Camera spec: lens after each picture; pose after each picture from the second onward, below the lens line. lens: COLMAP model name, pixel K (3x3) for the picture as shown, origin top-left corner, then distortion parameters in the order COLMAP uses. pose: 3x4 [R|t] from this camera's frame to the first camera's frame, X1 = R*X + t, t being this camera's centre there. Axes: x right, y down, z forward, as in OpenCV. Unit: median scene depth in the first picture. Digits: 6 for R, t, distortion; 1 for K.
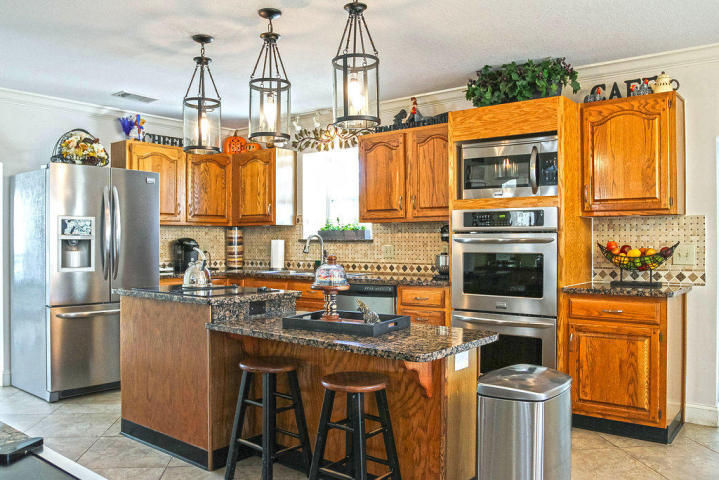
lens RADIAL K [[579.6, 0, 359.5], [0, 579.6, 240.0], [0, 0, 1]] dist [-0.074365, -0.000073]
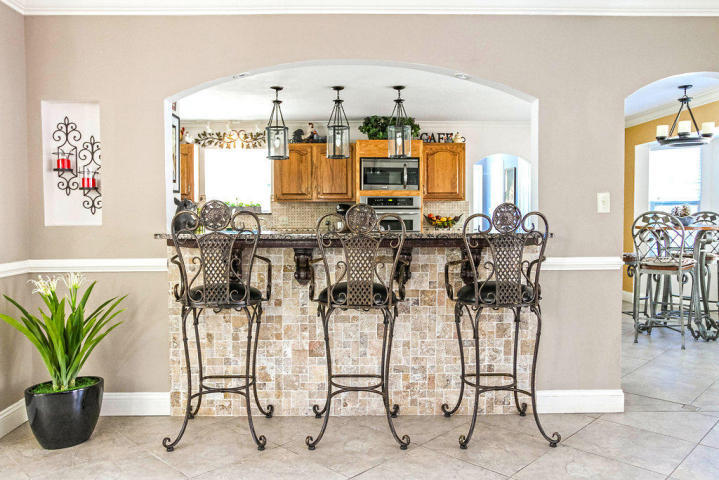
lens RADIAL K [[579.6, 0, 359.5], [0, 579.6, 240.0], [0, 0, 1]] dist [-0.074365, -0.000073]
pose [[0.762918, -0.026393, 0.645957, -1.059522], [0.002833, 0.999293, 0.037483, 0.017766], [-0.646489, -0.026766, 0.762453, -0.380261]]
